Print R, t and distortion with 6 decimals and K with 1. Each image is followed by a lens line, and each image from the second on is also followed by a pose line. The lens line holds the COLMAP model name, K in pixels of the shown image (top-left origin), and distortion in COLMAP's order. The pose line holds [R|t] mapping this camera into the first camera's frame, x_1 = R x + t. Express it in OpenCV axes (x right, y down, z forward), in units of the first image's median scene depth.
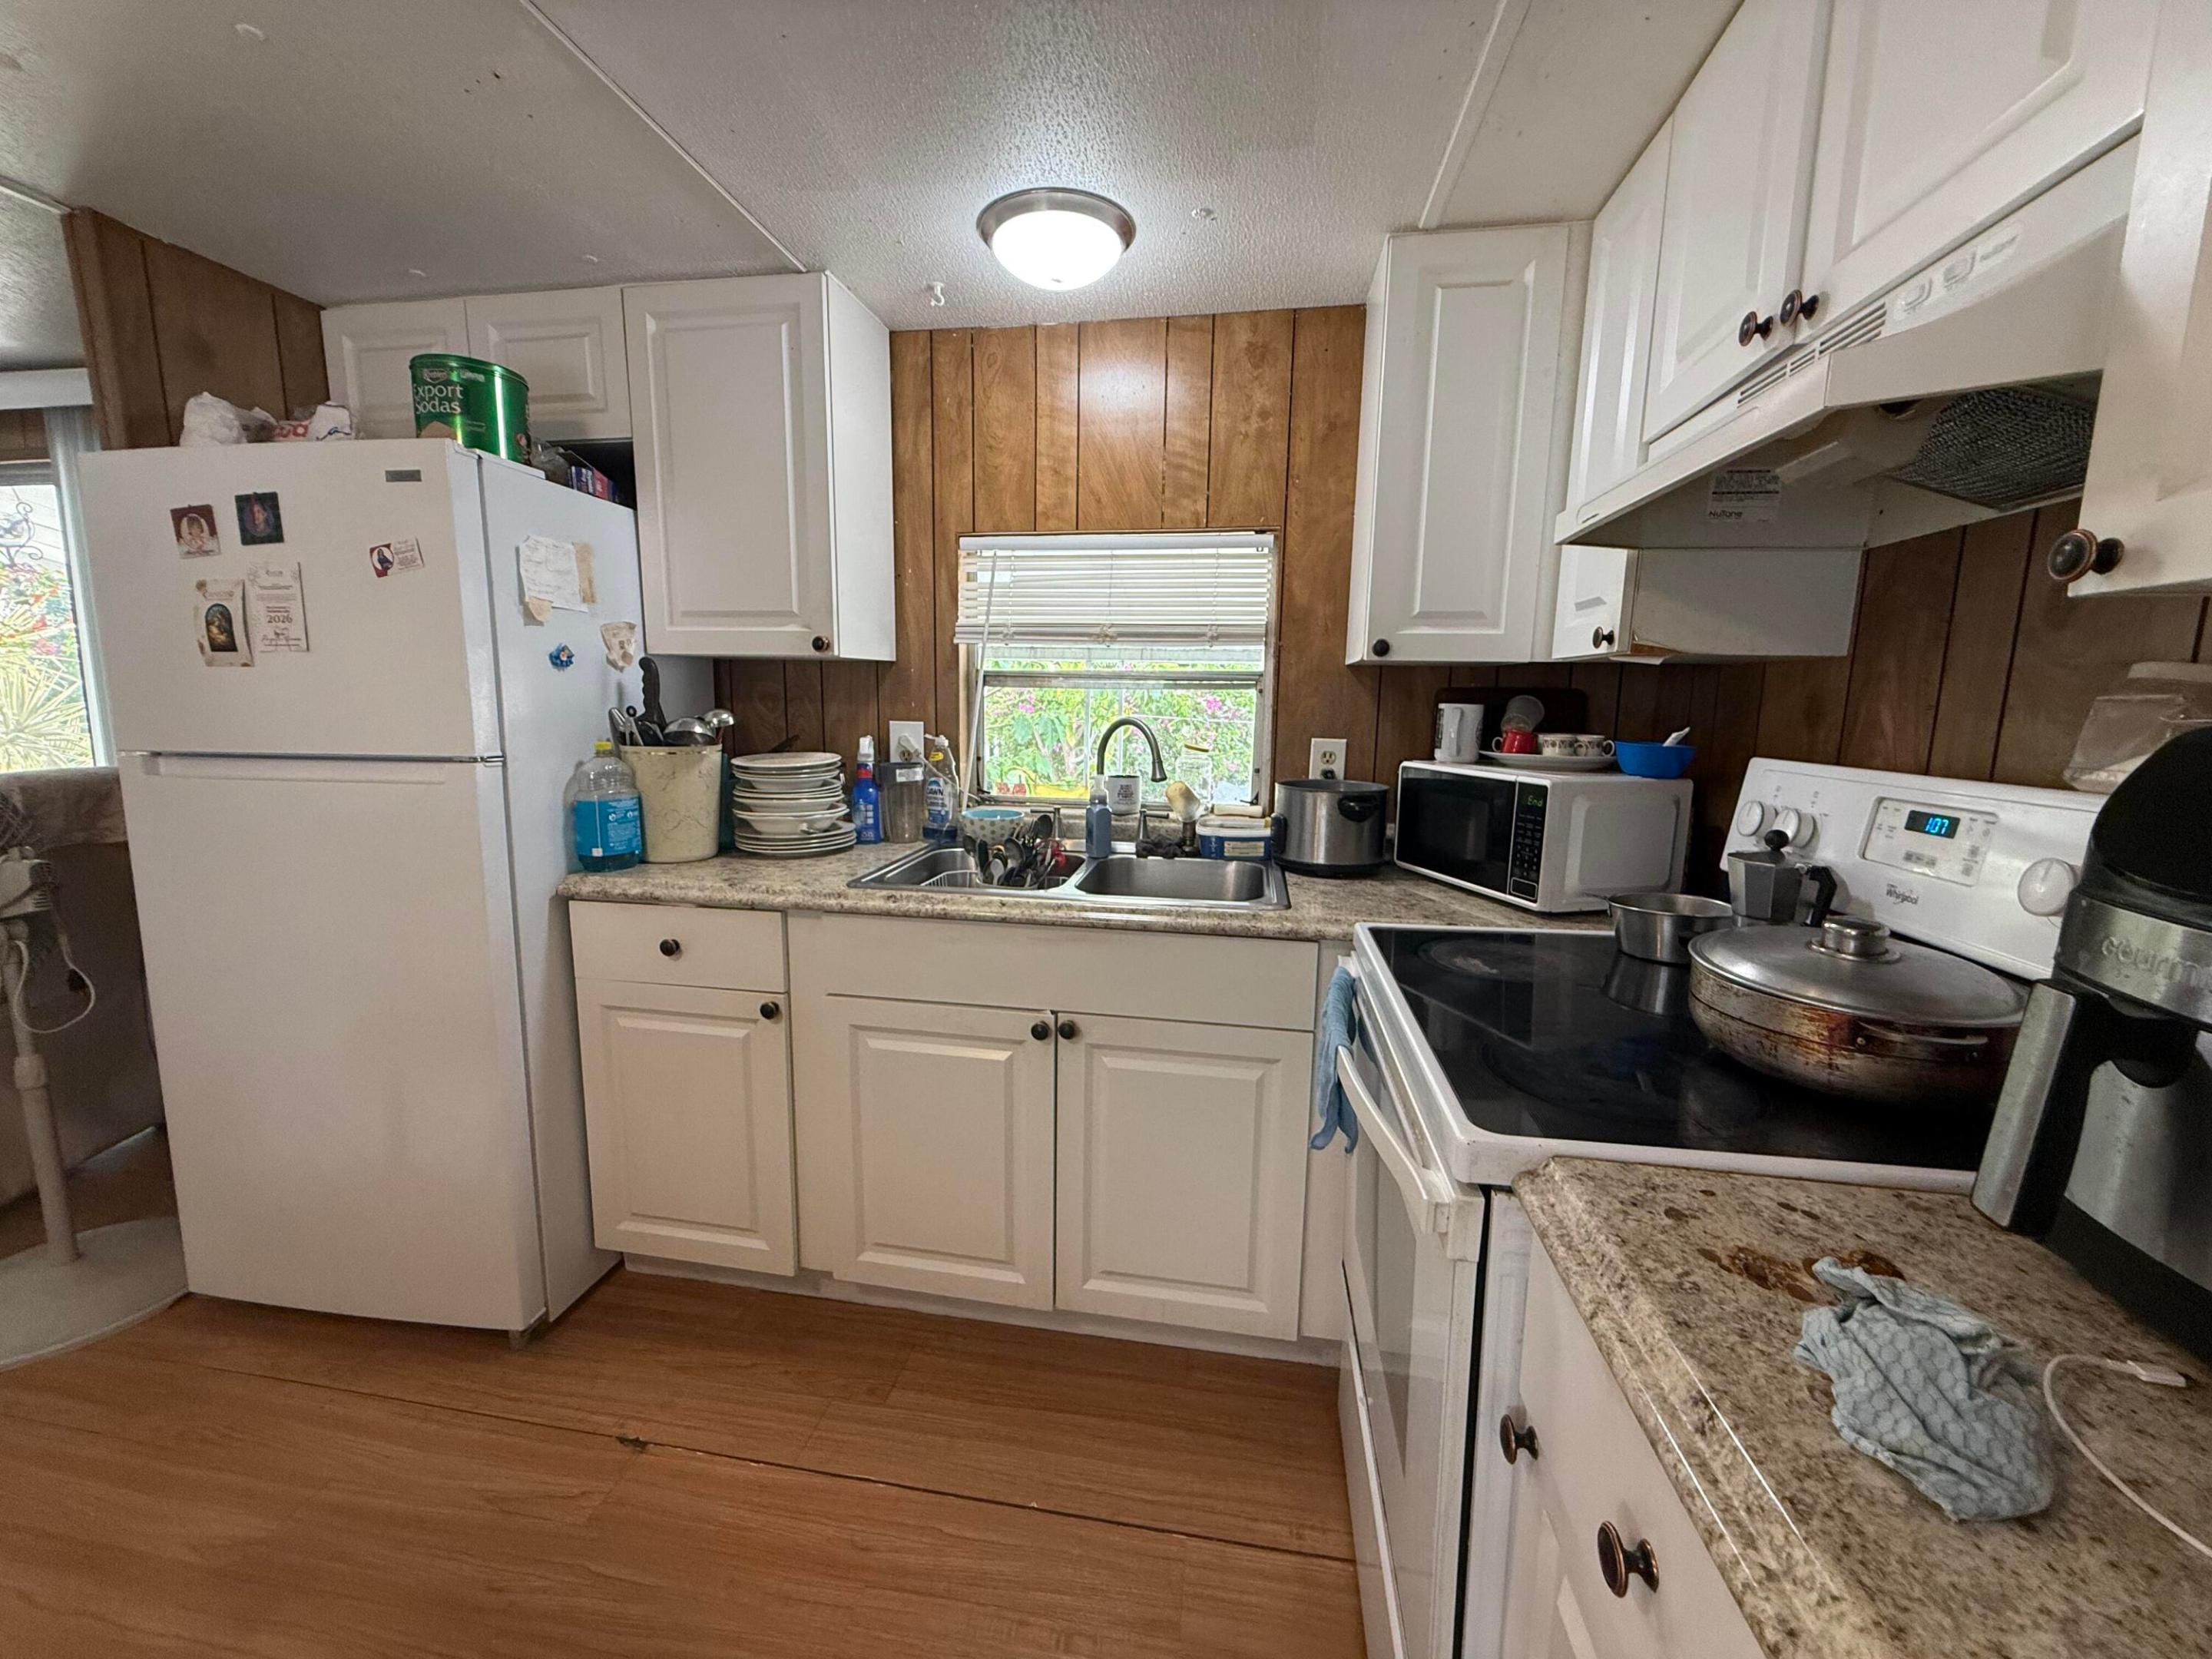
lens RADIAL K [[873.7, 0, 1094.4], [0, 873.7, 825.1], [0, 0, 1]] dist [-0.002826, 0.000131]
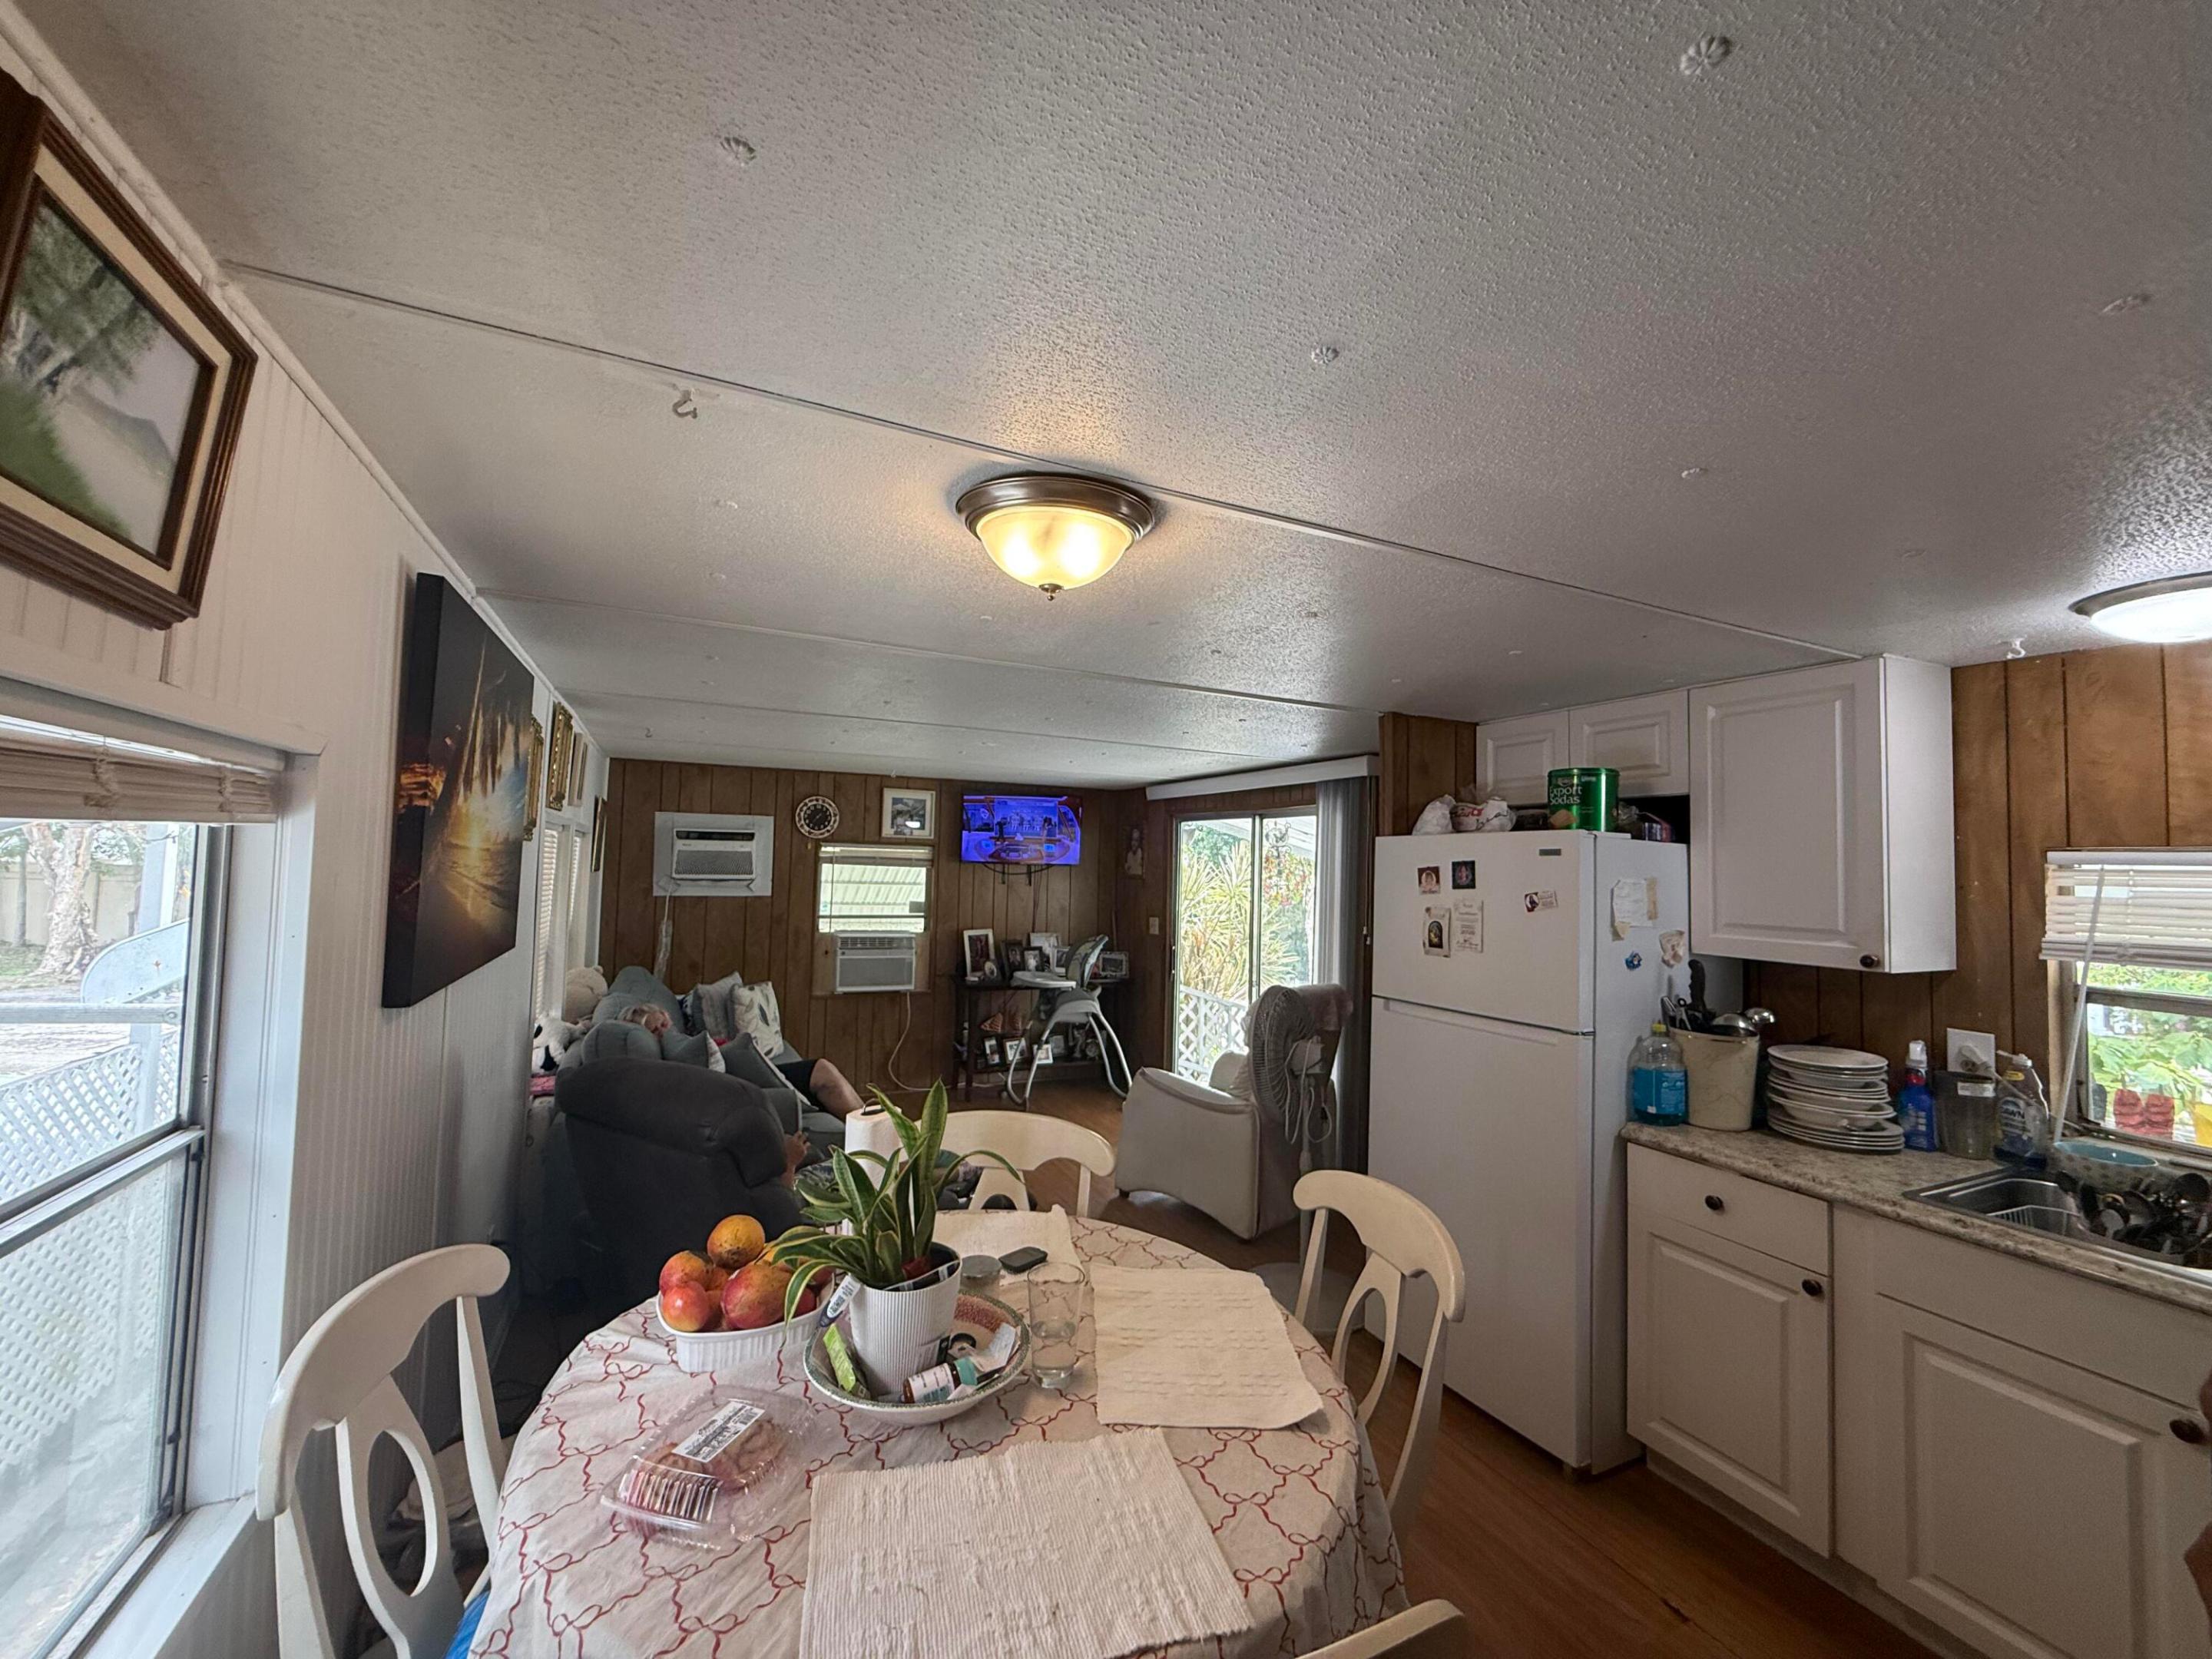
lens RADIAL K [[873.7, 0, 1094.4], [0, 873.7, 825.1], [0, 0, 1]] dist [-0.002826, 0.000131]
pose [[0.561811, -0.037320, -0.826423, 0.061536], [-0.144102, 0.979295, -0.142186, -0.077220], [0.814618, 0.198971, 0.544801, -0.469887]]
